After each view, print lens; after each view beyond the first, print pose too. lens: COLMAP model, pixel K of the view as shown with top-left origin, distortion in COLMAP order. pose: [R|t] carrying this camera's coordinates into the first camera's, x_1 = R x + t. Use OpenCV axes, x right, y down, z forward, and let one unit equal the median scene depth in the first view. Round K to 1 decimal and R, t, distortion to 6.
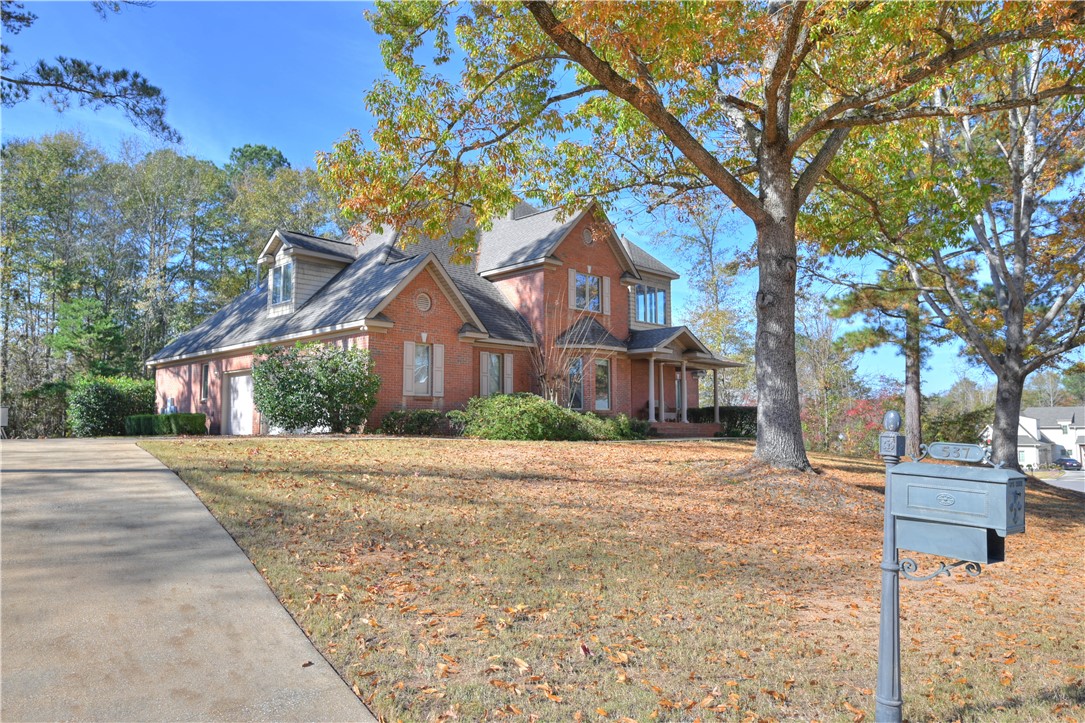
lens RADIAL K [[728.4, 0, 542.5], [0, 728.4, 361.5], [0, 0, 1]] dist [-0.001204, -0.001344]
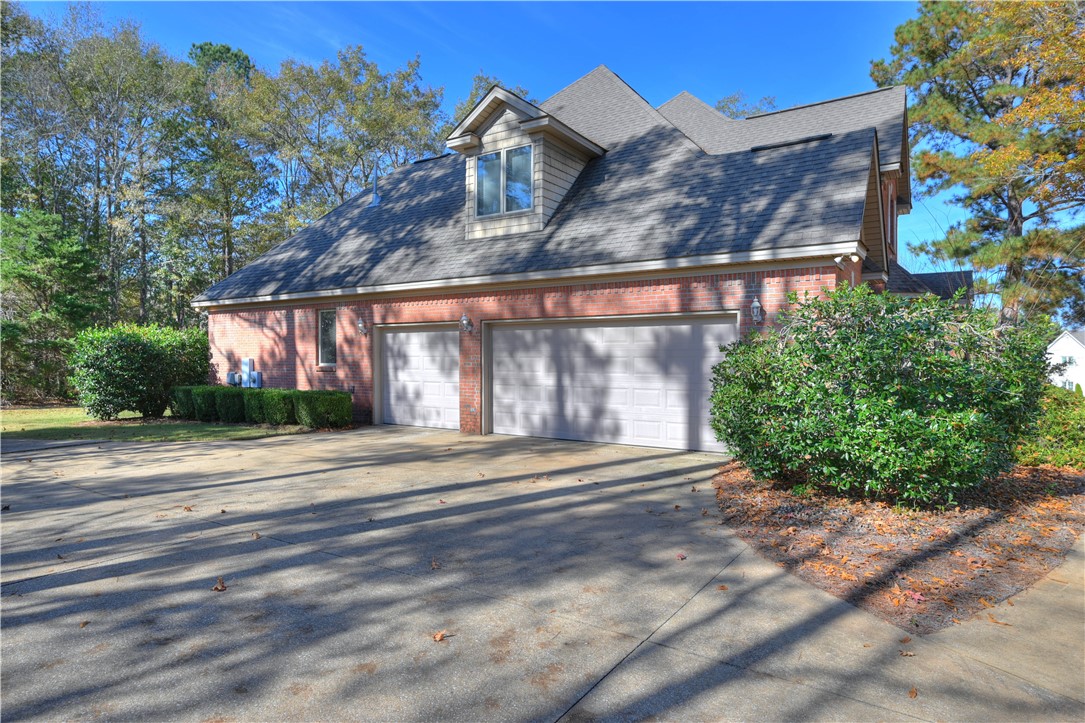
lens RADIAL K [[626.0, 0, 542.5], [0, 626.0, 361.5], [0, 0, 1]] dist [0.002492, -0.000015]
pose [[0.983055, 0.005559, 0.183227, -0.369702], [-0.023016, 0.995373, 0.093287, -0.006956], [-0.181861, -0.095923, 0.978634, 0.417363]]
